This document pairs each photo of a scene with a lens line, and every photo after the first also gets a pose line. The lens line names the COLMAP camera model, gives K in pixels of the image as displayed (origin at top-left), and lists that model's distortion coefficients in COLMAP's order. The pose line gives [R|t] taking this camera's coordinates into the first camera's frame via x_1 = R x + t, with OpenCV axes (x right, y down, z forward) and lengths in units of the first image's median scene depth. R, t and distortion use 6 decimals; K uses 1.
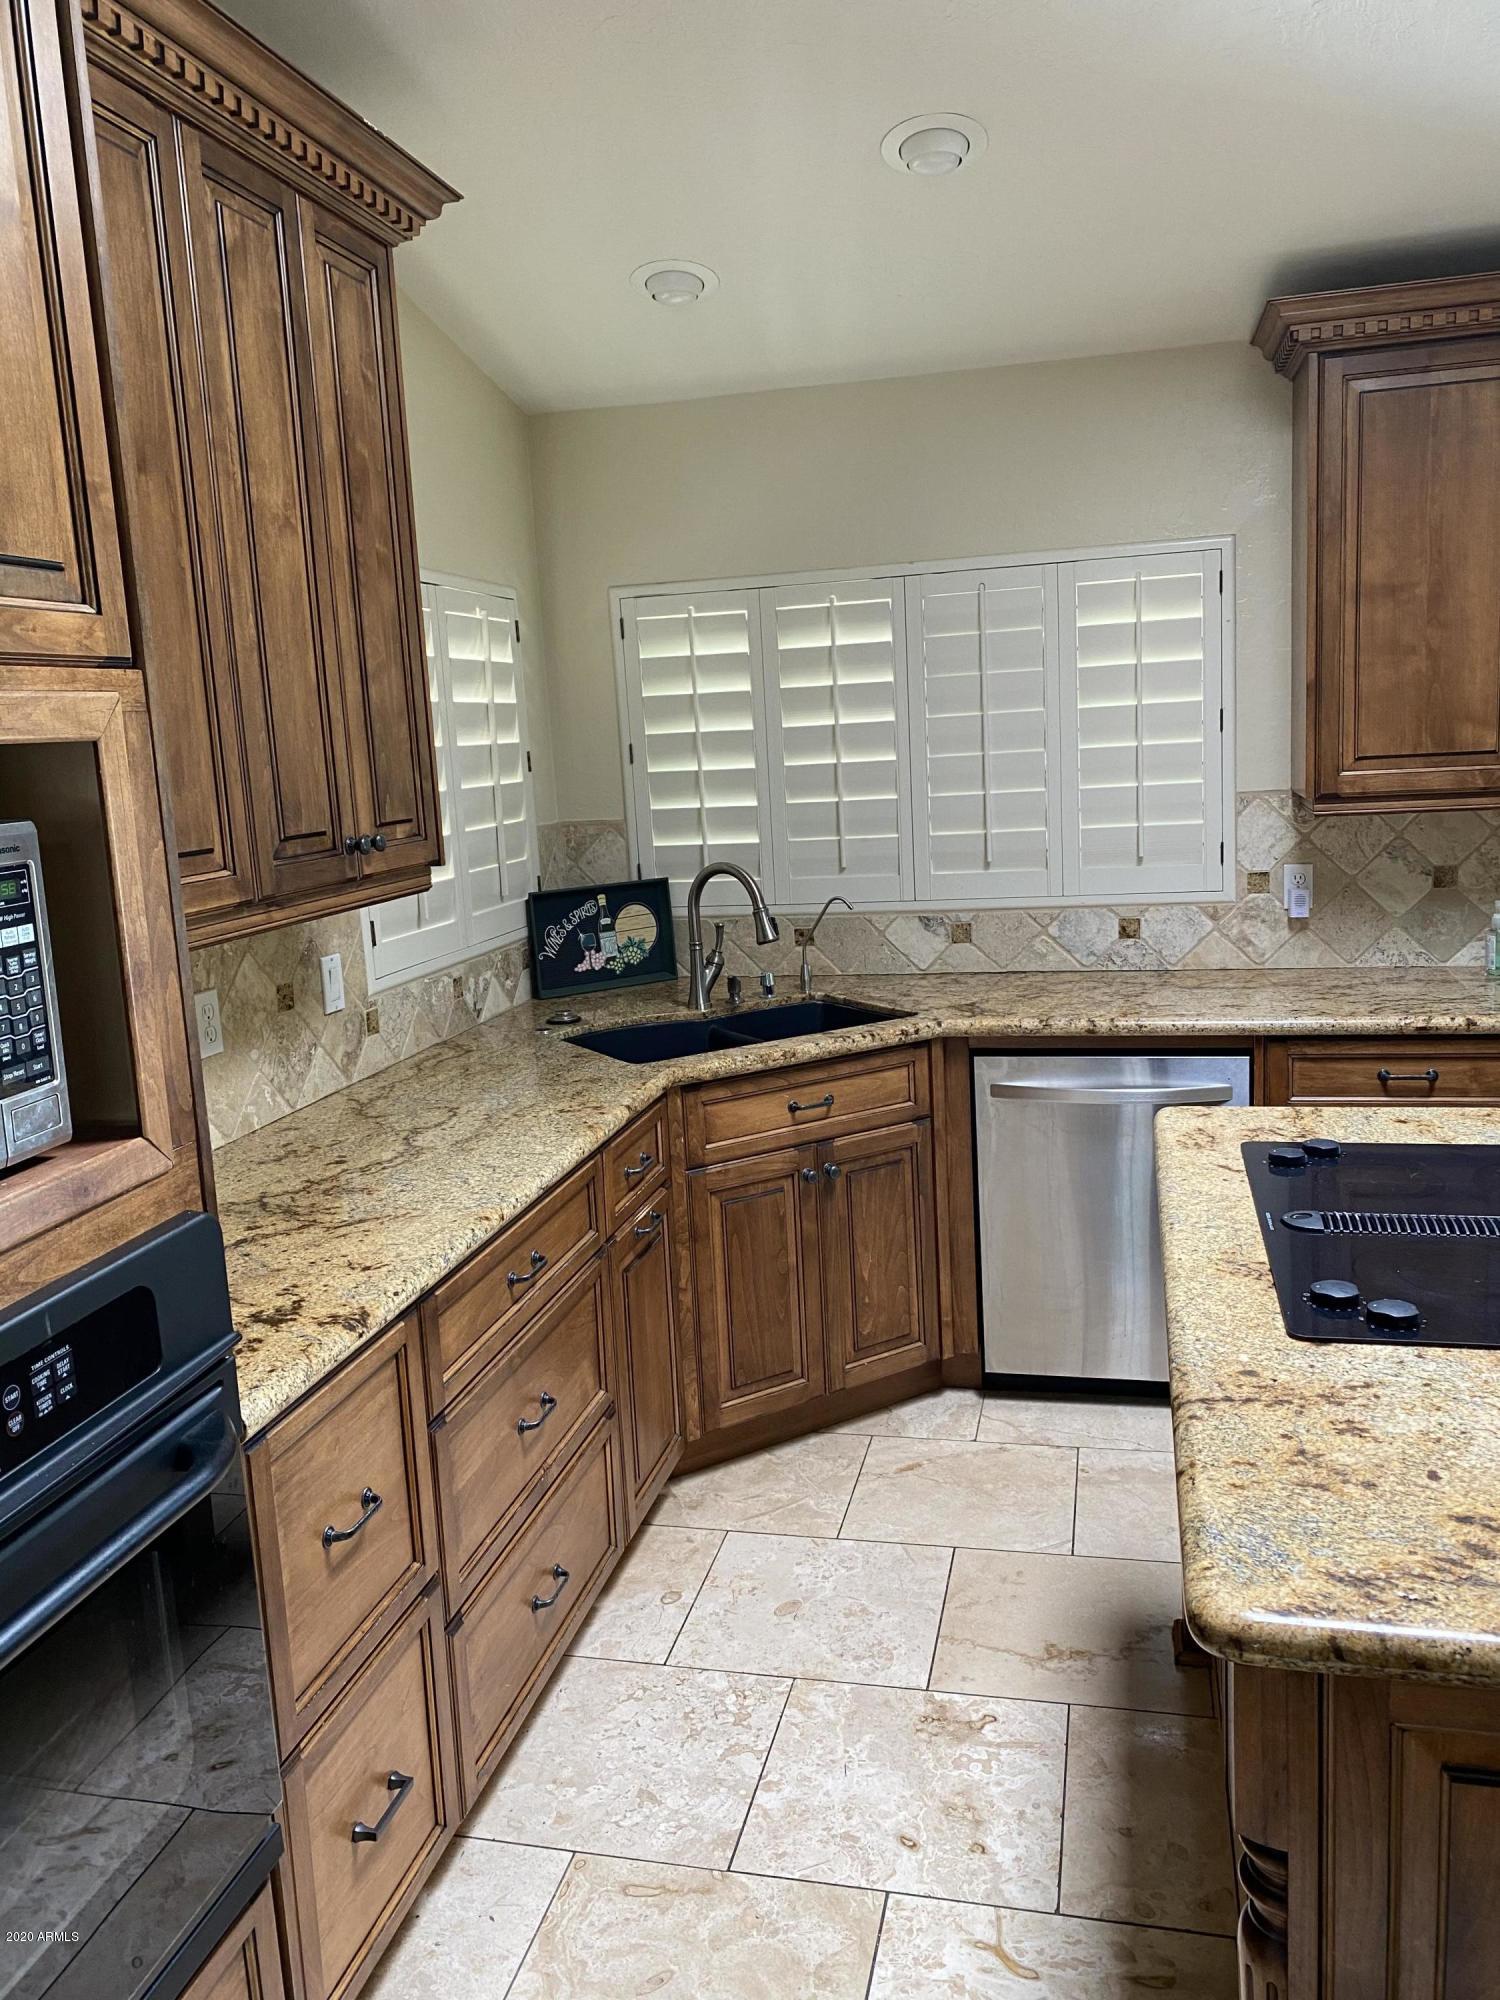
lens RADIAL K [[1529.3, 0, 746.3], [0, 1529.3, 972.7], [0, 0, 1]] dist [0.084565, -0.107116]
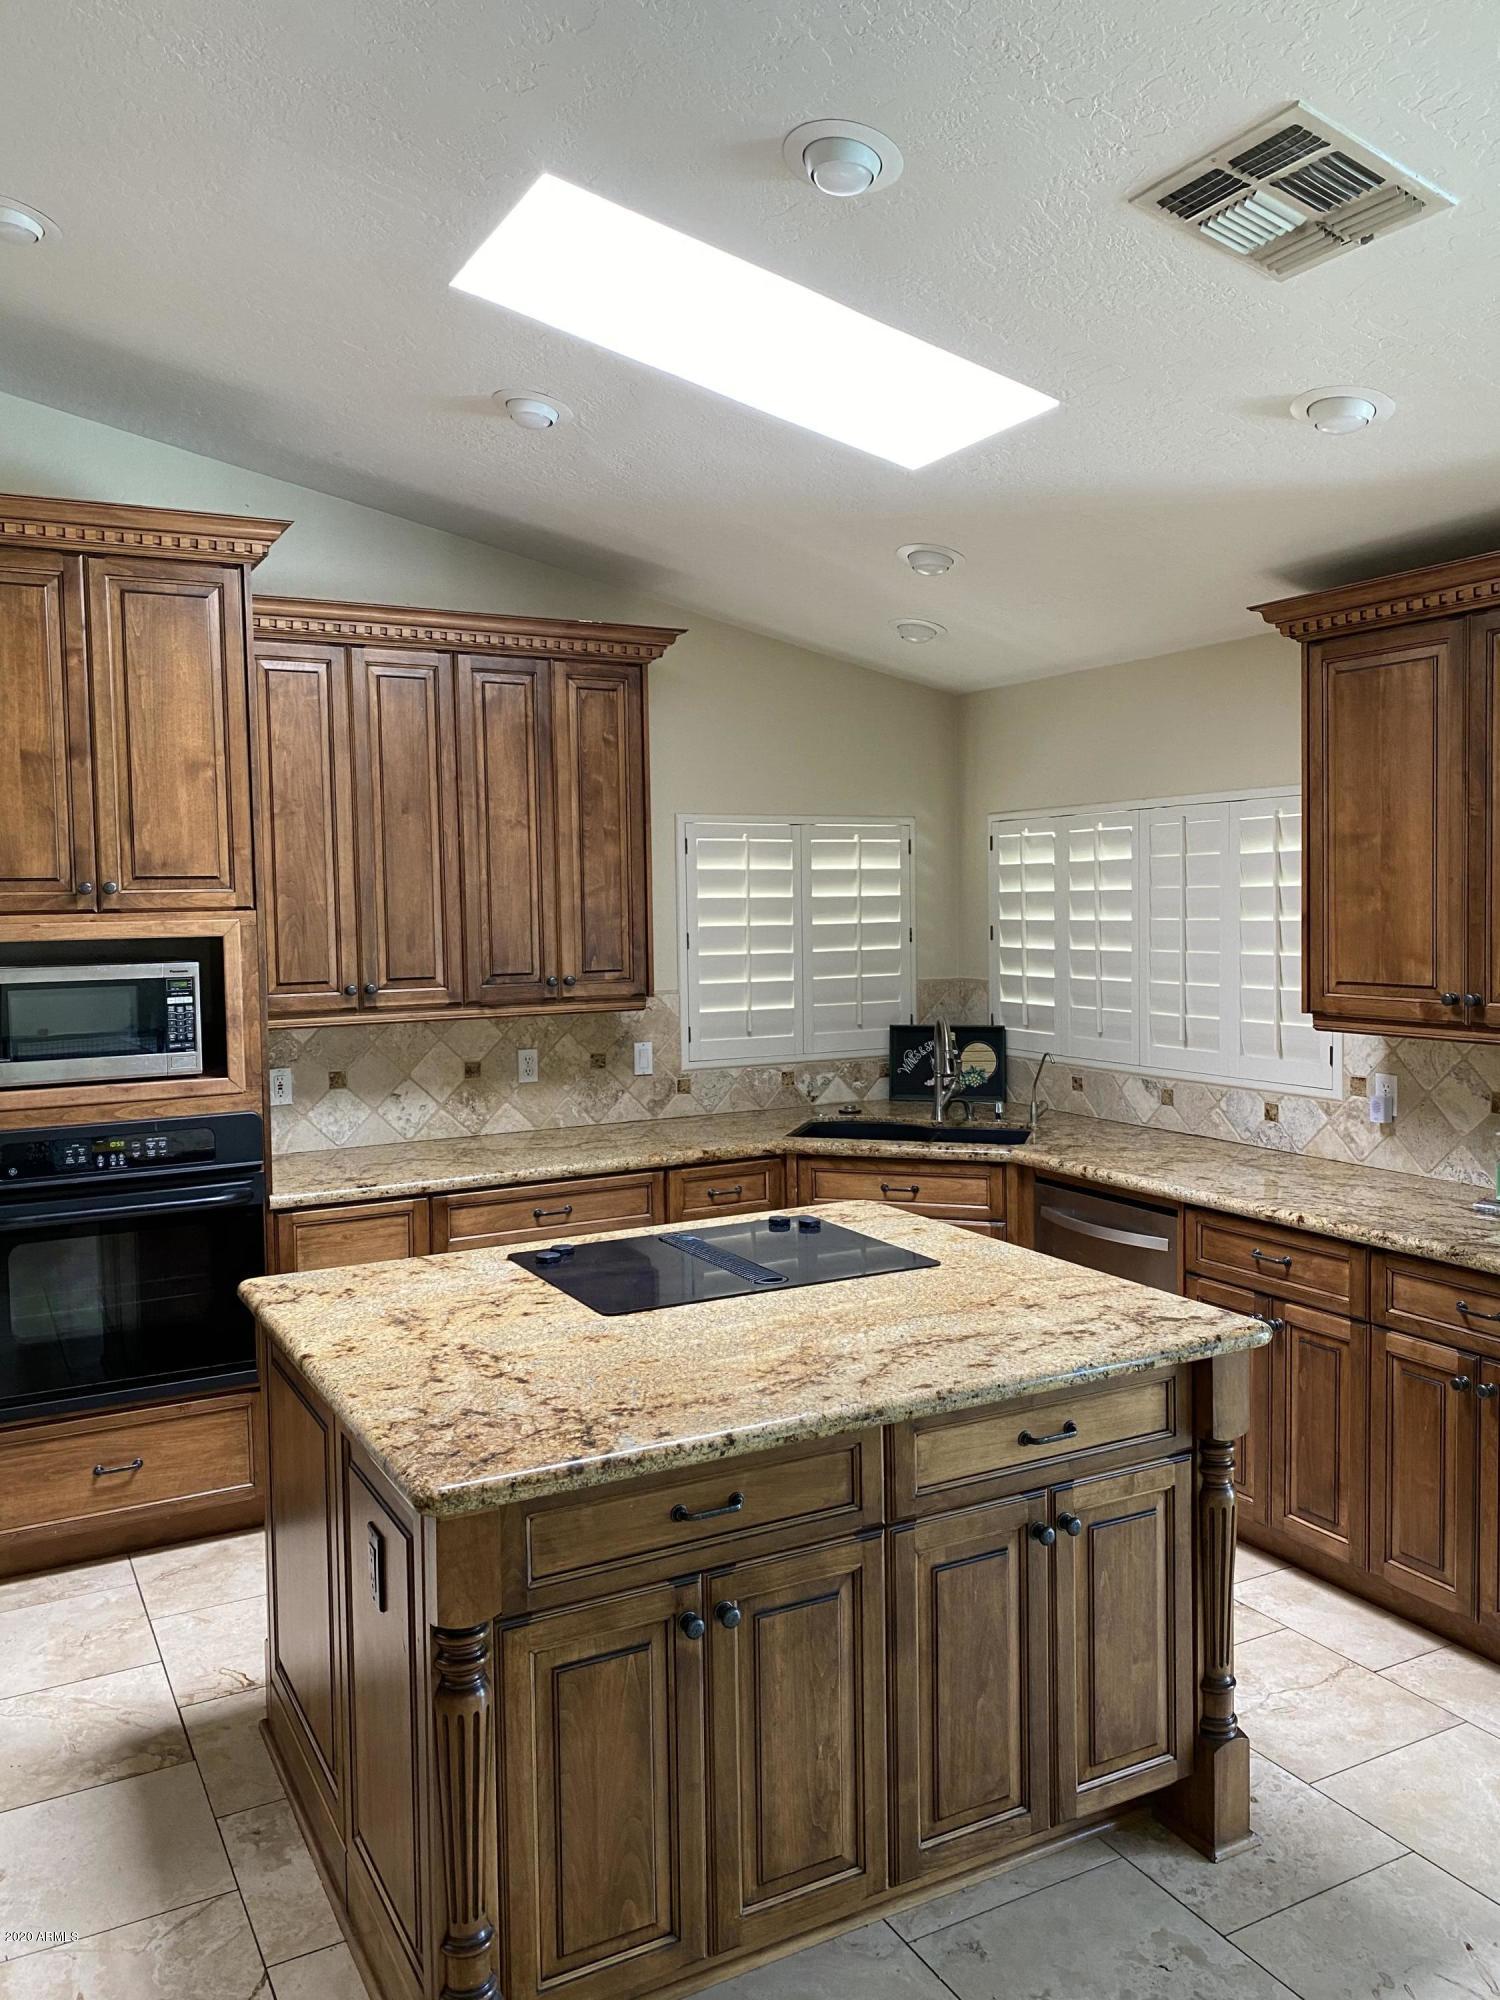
lens RADIAL K [[1529.3, 0, 746.3], [0, 1529.3, 972.7], [0, 0, 1]] dist [0.084565, -0.107116]
pose [[0.664261, 0.080773, -0.743124, 0.893895], [-0.136678, 0.990509, -0.014512, -0.065788], [0.734899, 0.111208, 0.668997, -0.073853]]
